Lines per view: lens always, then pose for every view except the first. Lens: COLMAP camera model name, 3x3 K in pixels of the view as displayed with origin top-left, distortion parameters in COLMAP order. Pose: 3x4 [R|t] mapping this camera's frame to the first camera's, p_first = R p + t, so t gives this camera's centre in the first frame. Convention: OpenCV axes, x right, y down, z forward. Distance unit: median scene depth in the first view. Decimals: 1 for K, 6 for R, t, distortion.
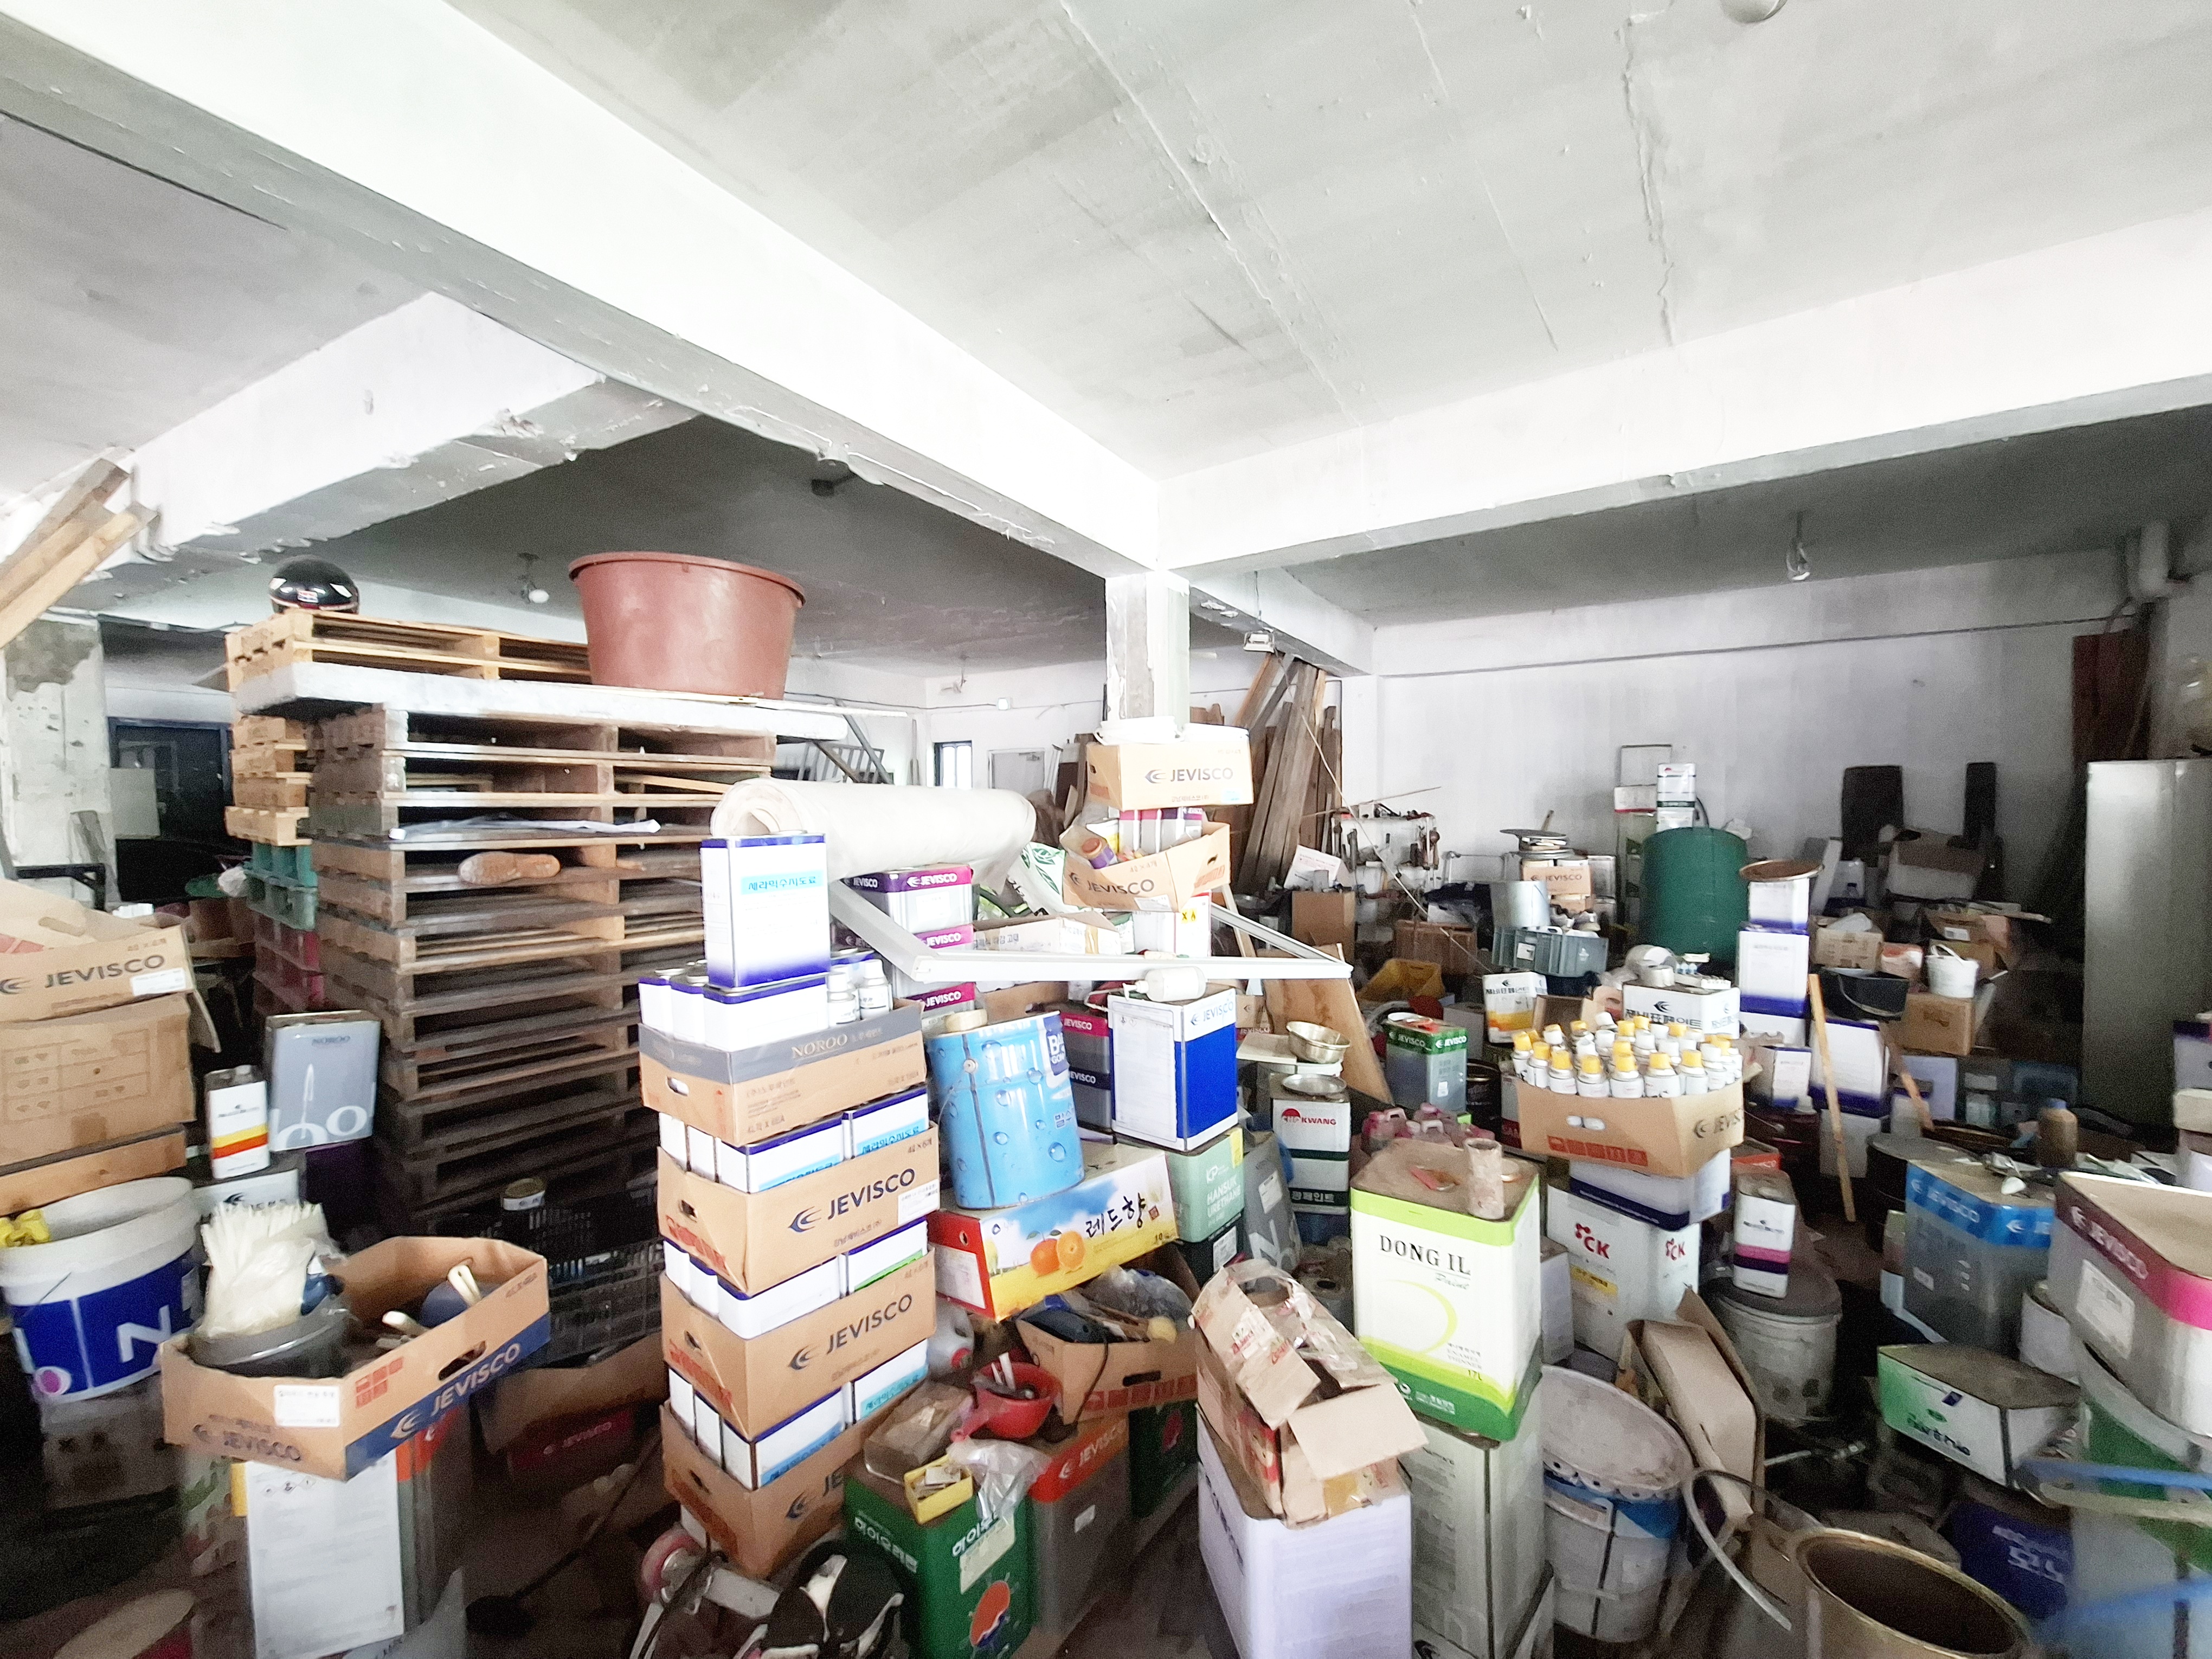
lens RADIAL K [[879.6, 0, 1090.9], [0, 879.6, 837.5], [0, 0, 1]] dist [-0.005704, 0.000947]
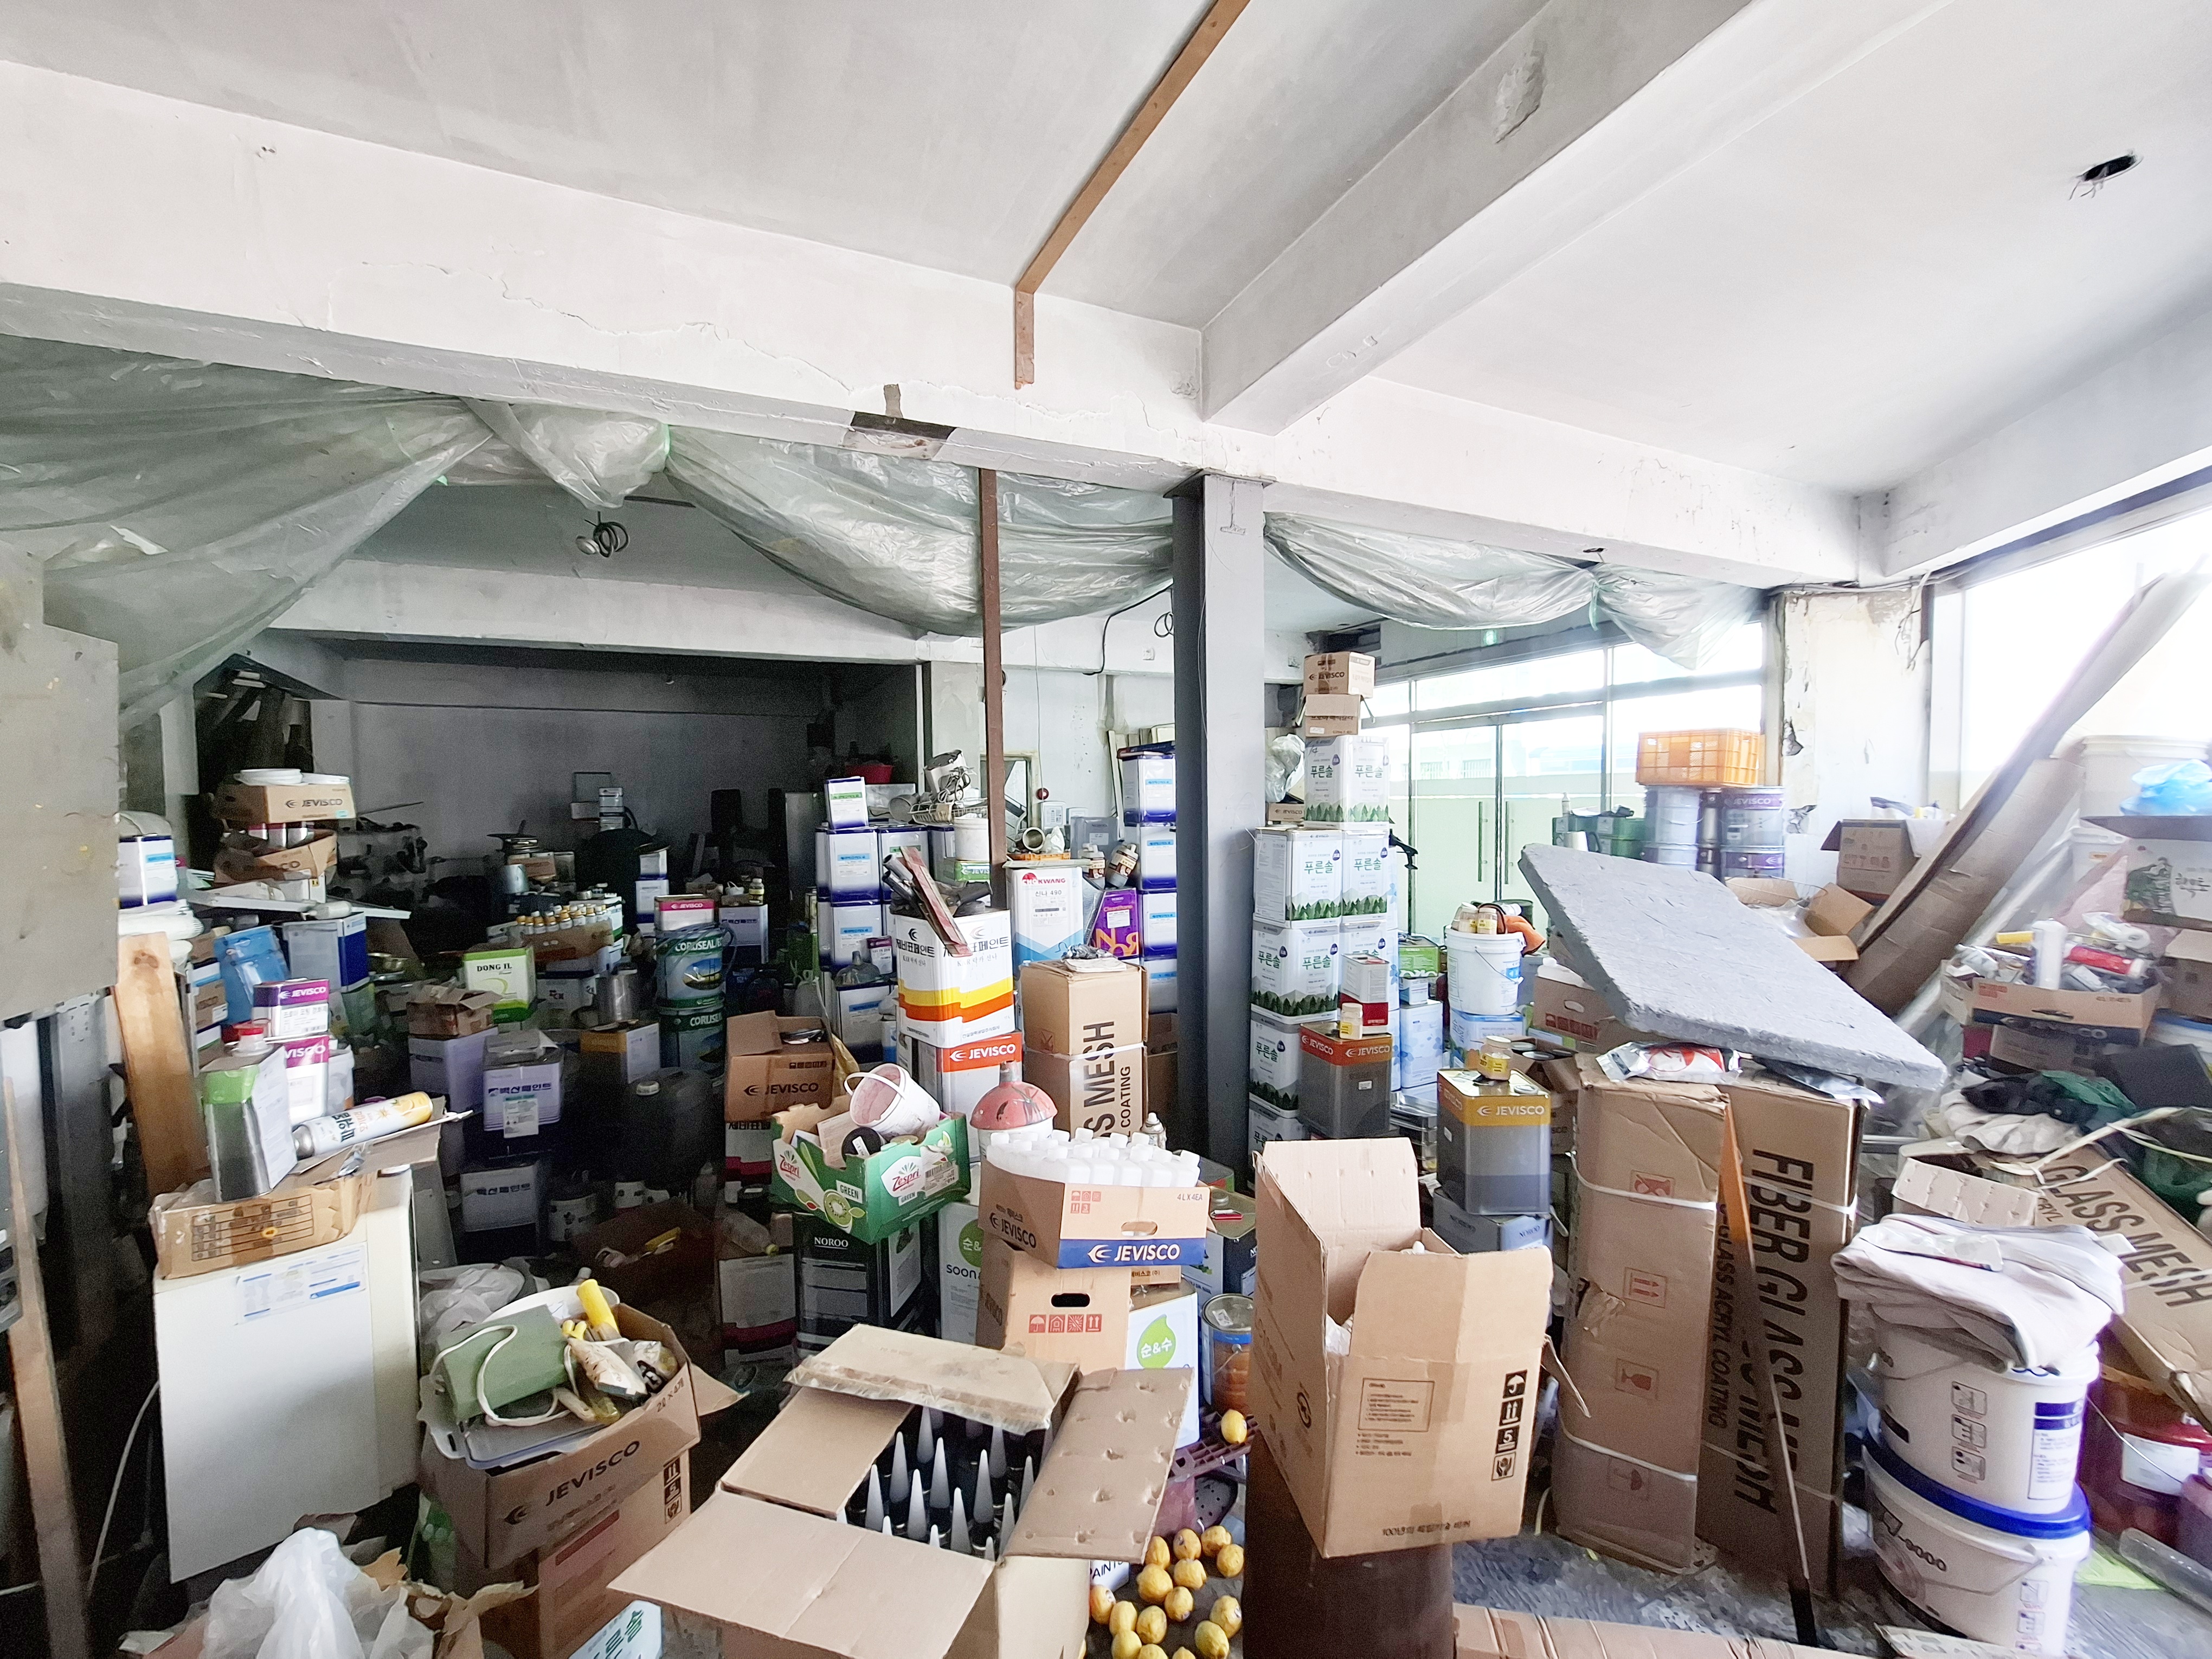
lens RADIAL K [[879.6, 0, 1097.7], [0, 879.6, 838.6], [0, 0, 1]] dist [-0.005704, 0.000947]
pose [[0.485115, -0.038298, 0.873611, -0.555718], [0.047138, 0.998733, 0.017608, 0.037381], [-0.873179, 0.032638, 0.486306, -1.032260]]
